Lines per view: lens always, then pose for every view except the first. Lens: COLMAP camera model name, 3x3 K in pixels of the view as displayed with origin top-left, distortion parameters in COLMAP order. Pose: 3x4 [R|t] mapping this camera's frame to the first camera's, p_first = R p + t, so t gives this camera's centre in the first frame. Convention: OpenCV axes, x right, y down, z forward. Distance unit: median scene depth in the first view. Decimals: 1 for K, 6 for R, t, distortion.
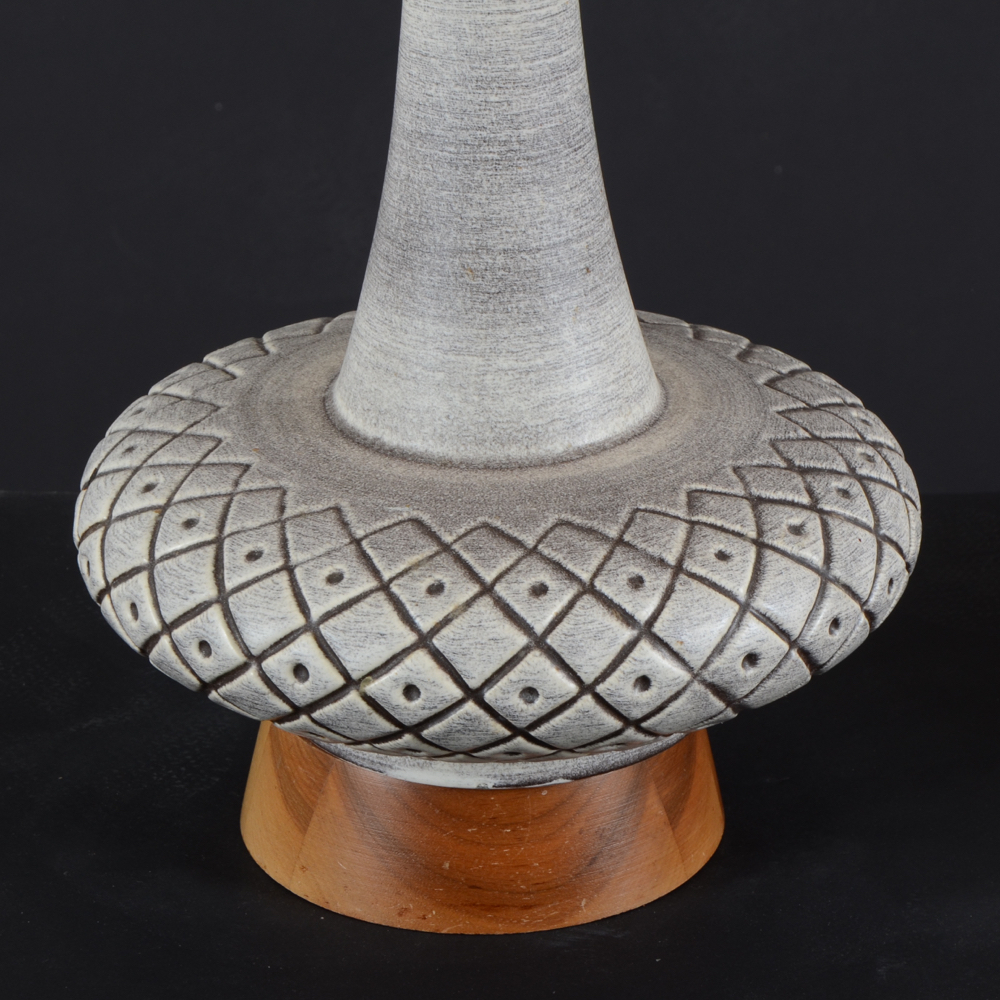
lens RADIAL K [[4144.7, 0, 496.4], [0, 4144.7, 502.0], [0, 0, 1]] dist [0.176771, 0.000000]
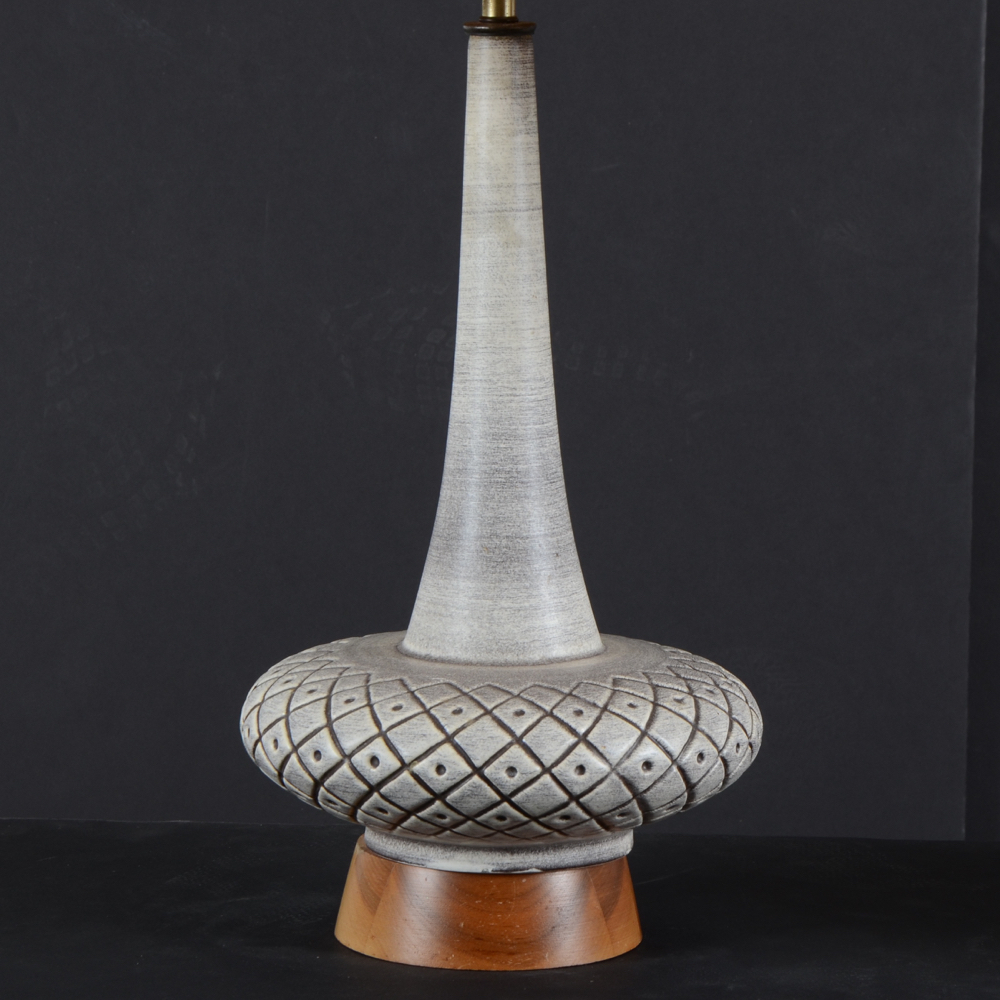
lens RADIAL K [[3599.1, 0, 500.8], [0, 3599.1, 497.9], [0, 0, 1]] dist [0.213964, 0.000000]
pose [[0.999309, 0.021947, -0.030013, 0.042658], [-0.029647, 0.957489, -0.286942, 0.340617], [0.022440, 0.287633, 0.957478, -0.394375]]
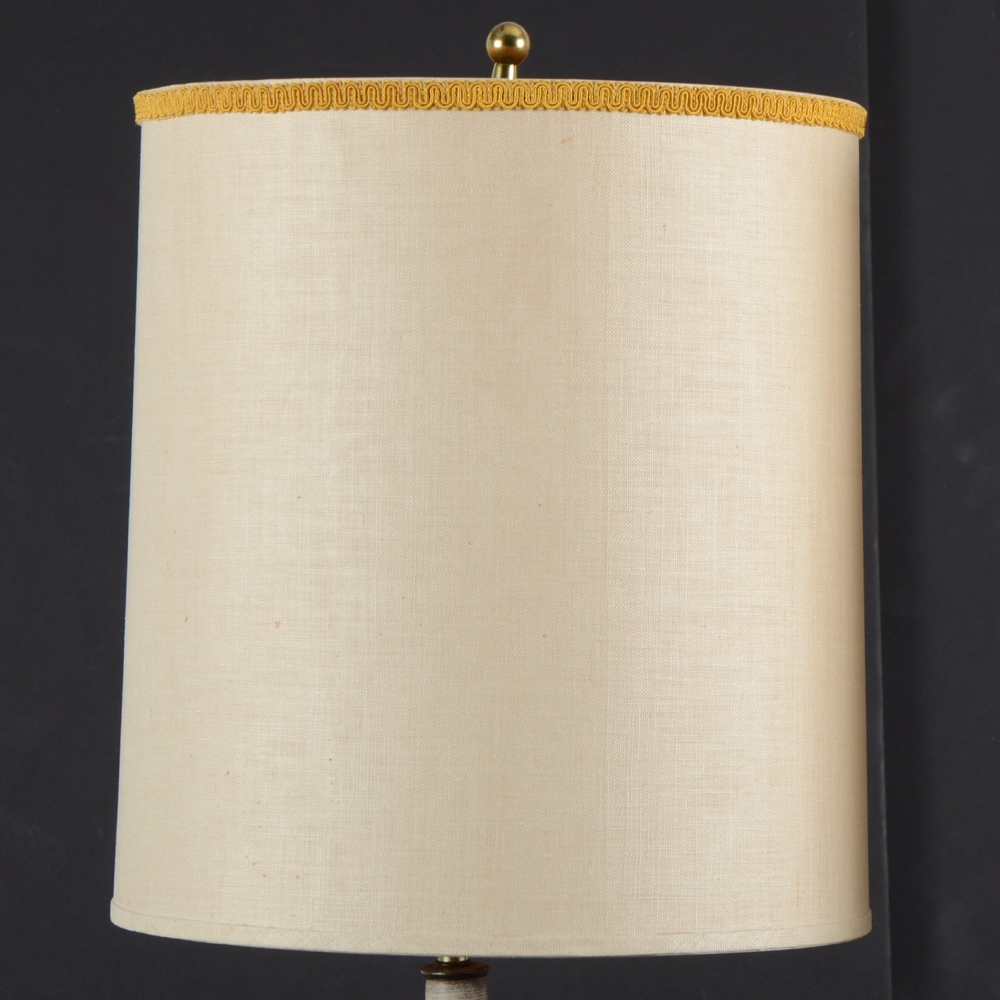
lens RADIAL K [[4144.7, 0, 501.5], [0, 4144.7, 502.5], [0, 0, 1]] dist [0.176771, 0.000000]
pose [[0.999721, -0.017622, 0.015723, -0.009358], [0.022604, 0.906825, -0.420900, 0.310205], [-0.006841, 0.421138, 0.906971, -0.751743]]
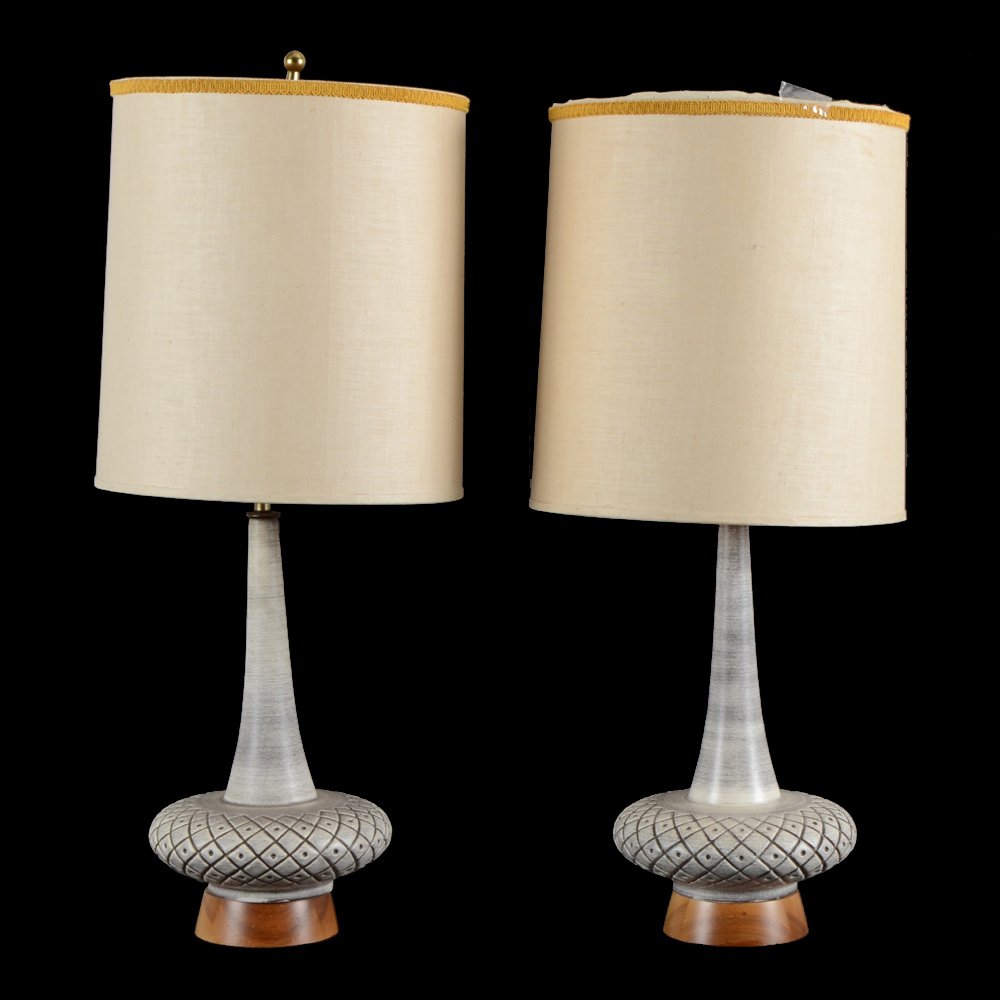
lens RADIAL K [[2385.8, 0, 526.2], [0, 2385.8, 530.9], [0, 0, 1]] dist [-0.065707, 0.000000]
pose [[0.998279, 0.001848, 0.058620, 0.102314], [0.017982, 0.941724, -0.335904, 0.465434], [-0.055825, 0.336380, 0.940070, -1.037034]]
